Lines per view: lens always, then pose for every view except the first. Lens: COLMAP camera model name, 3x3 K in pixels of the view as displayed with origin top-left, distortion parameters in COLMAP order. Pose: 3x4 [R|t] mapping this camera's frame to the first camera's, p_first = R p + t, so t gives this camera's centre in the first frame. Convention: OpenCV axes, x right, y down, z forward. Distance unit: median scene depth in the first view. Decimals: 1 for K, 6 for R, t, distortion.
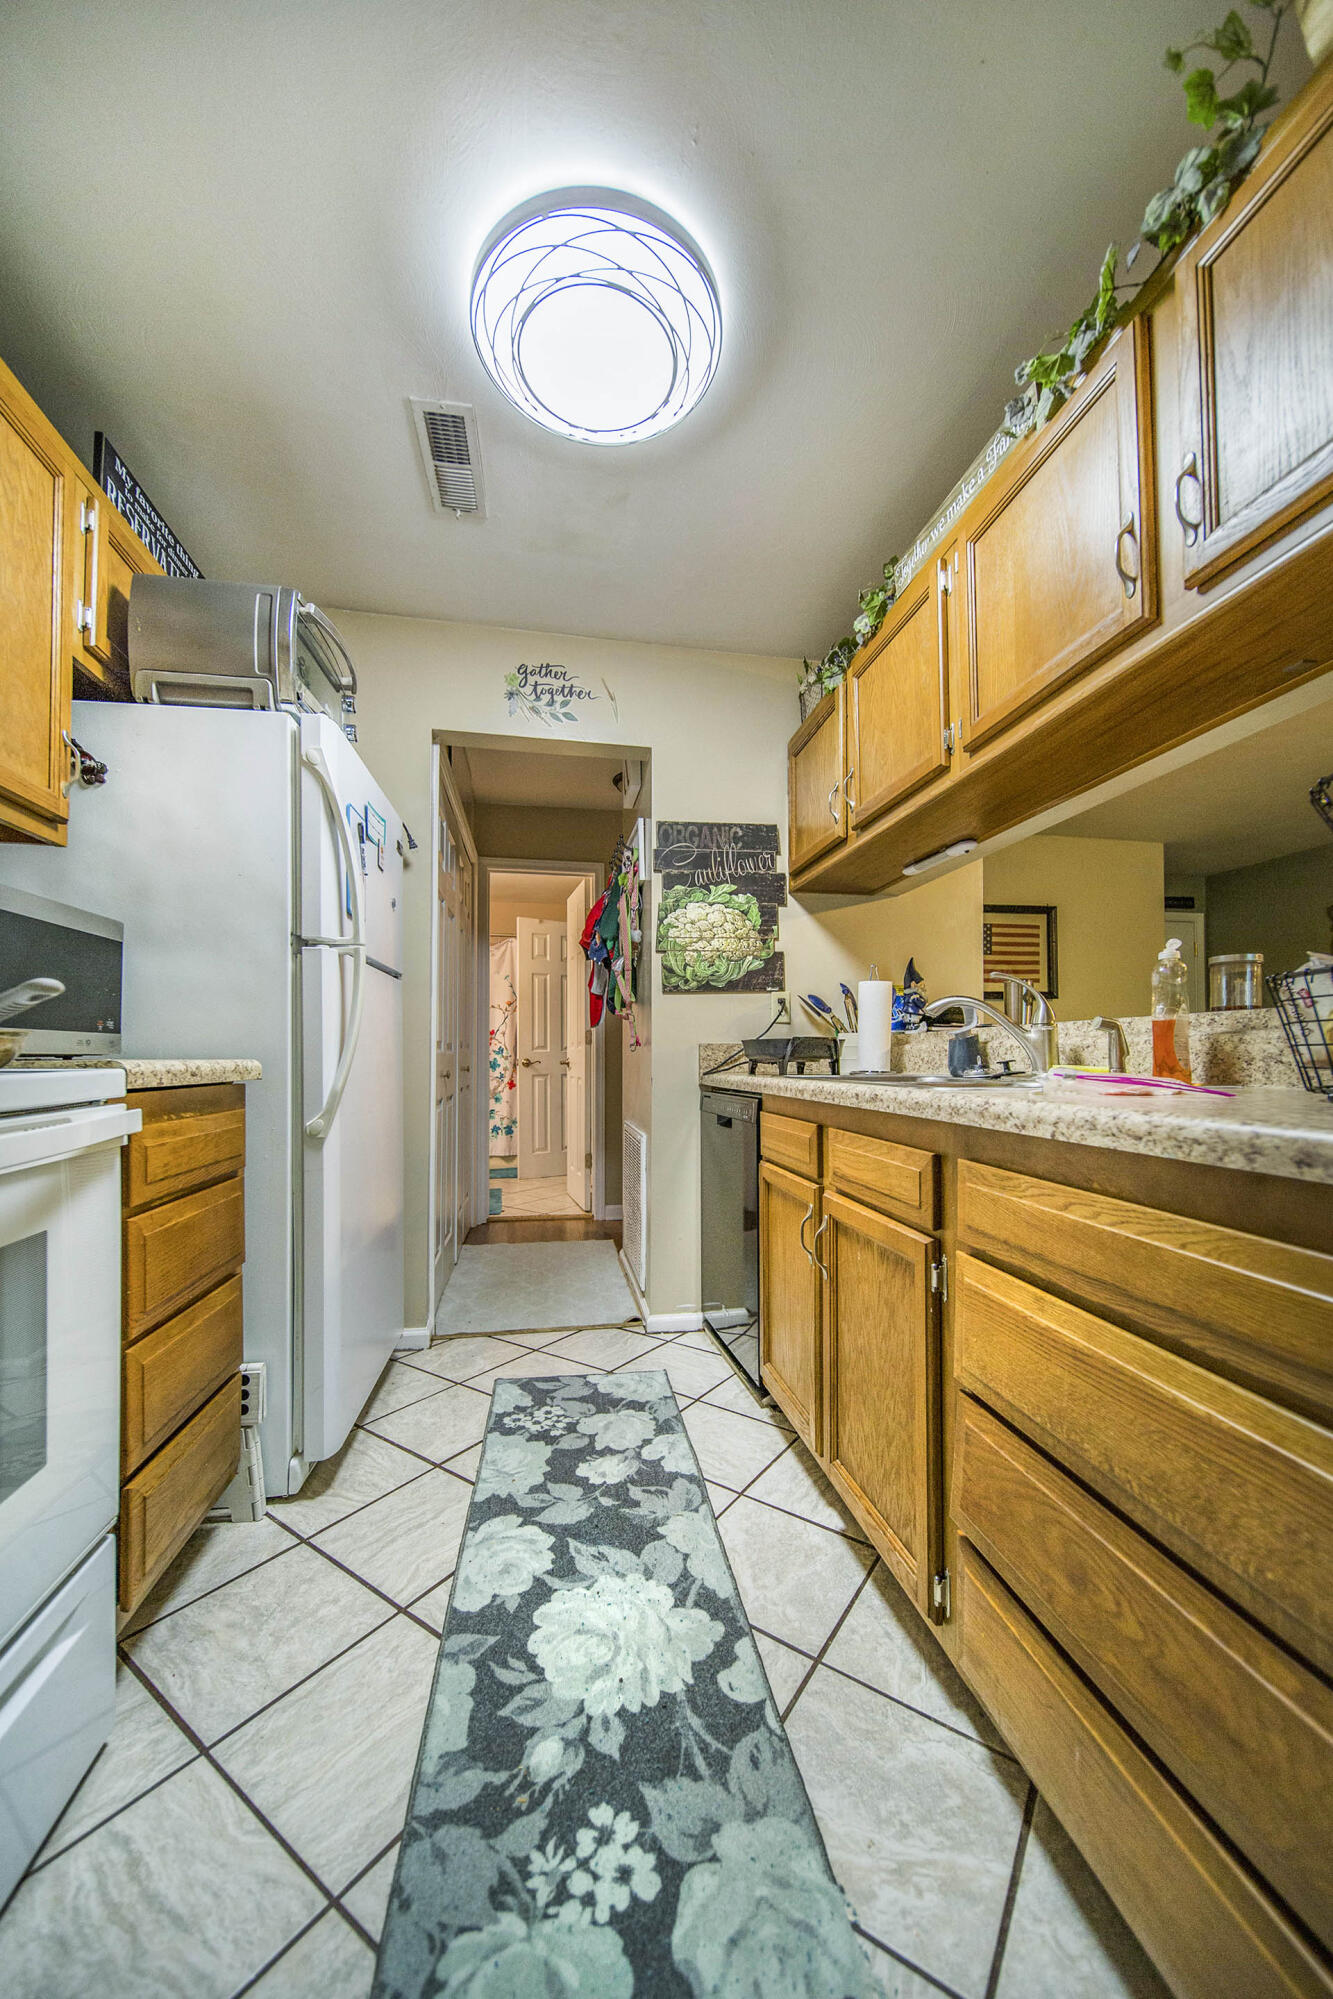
lens RADIAL K [[758.1, 0, 656.4], [0, 758.1, 1042.0], [0, 0, 1]] dist [0.006799, -0.005447]
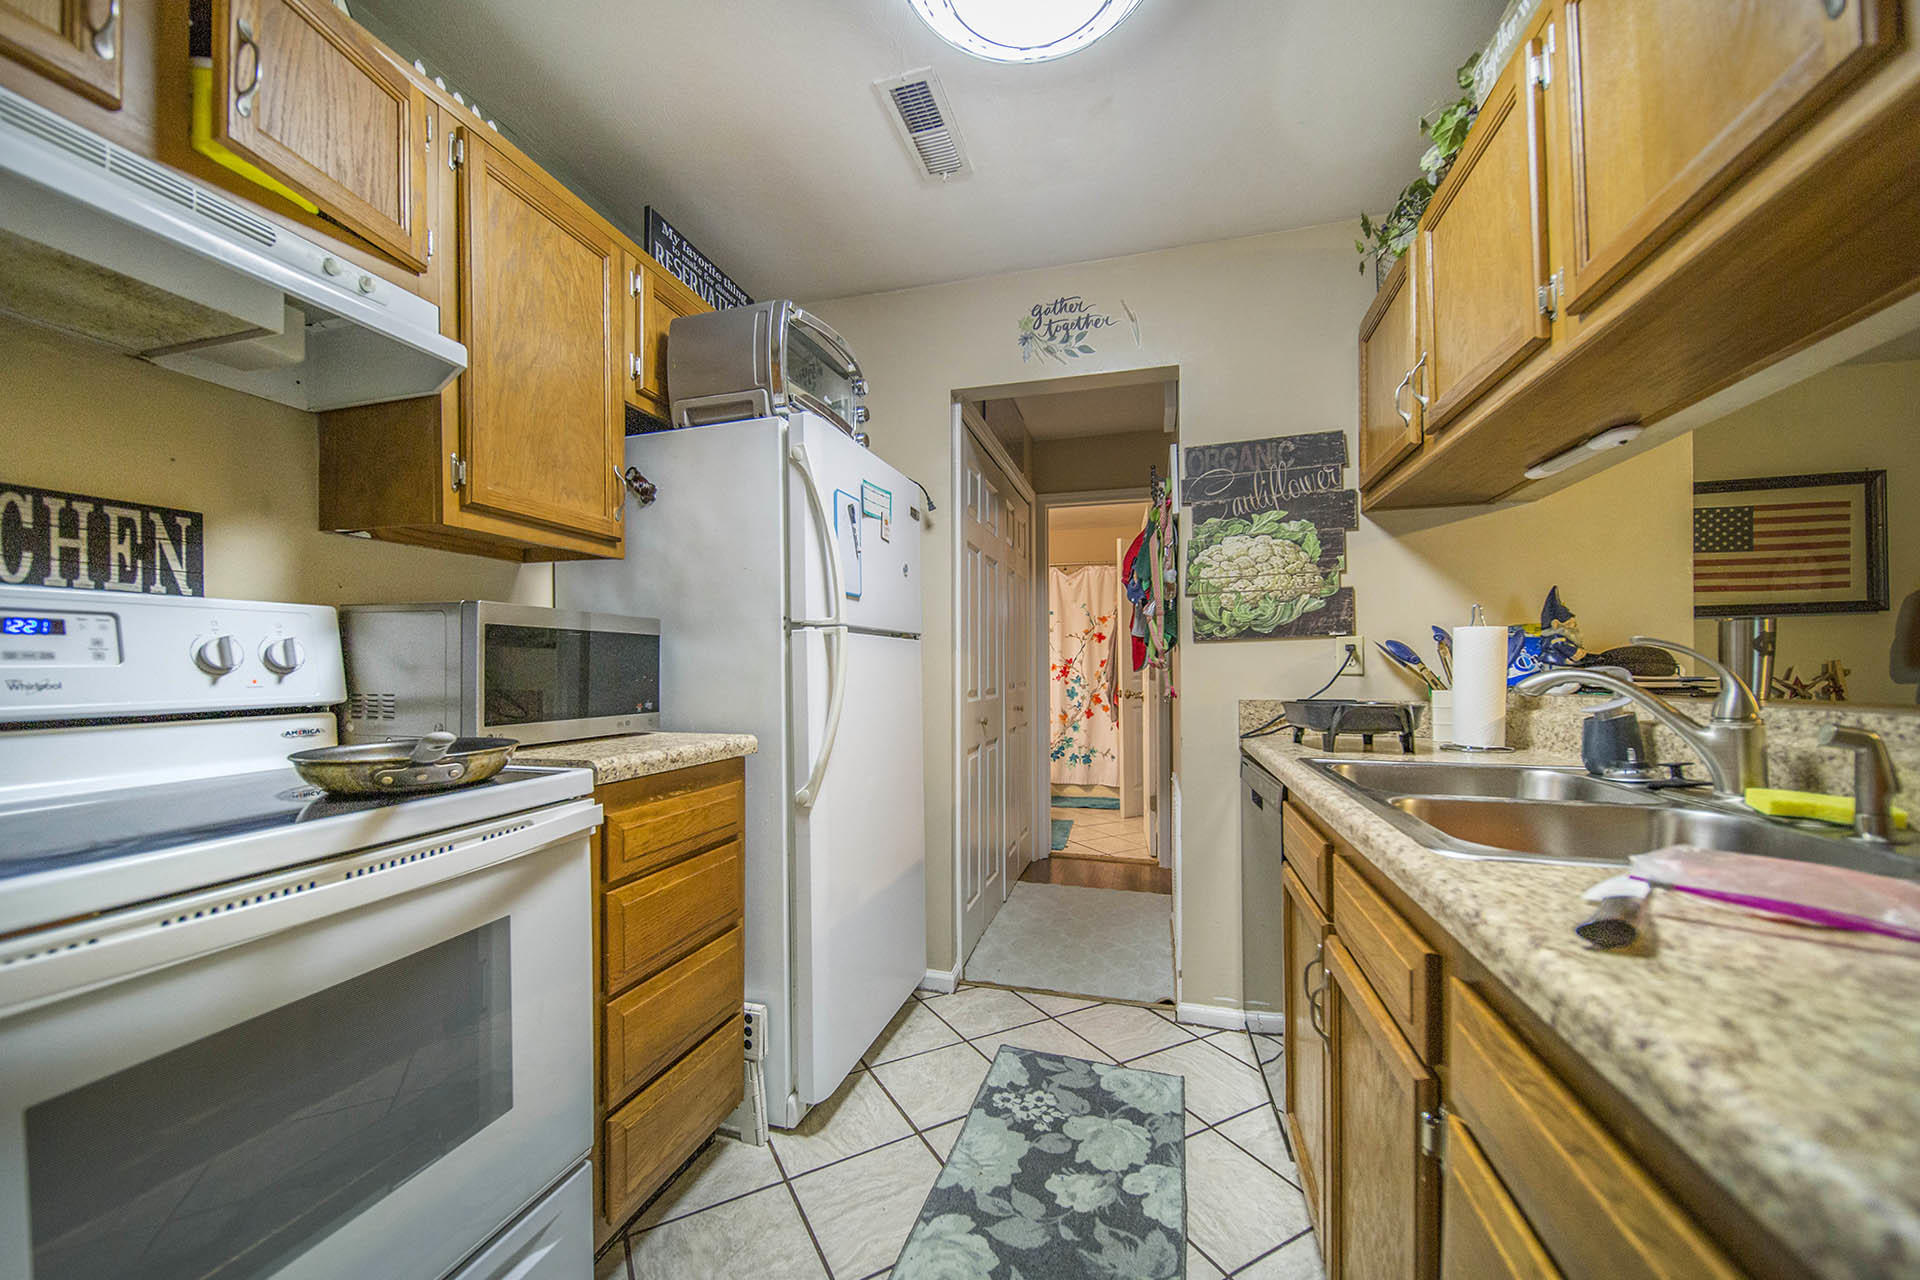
lens RADIAL K [[728.1, 0, 950.5], [0, 728.1, 653.2], [0, 0, 1]] dist [0.006799, -0.005447]
pose [[0.891600, -0.009581, -0.452723, 0.184358], [0.017730, 0.999748, 0.013761, -0.090059], [0.452477, -0.020296, 0.891545, 0.148735]]
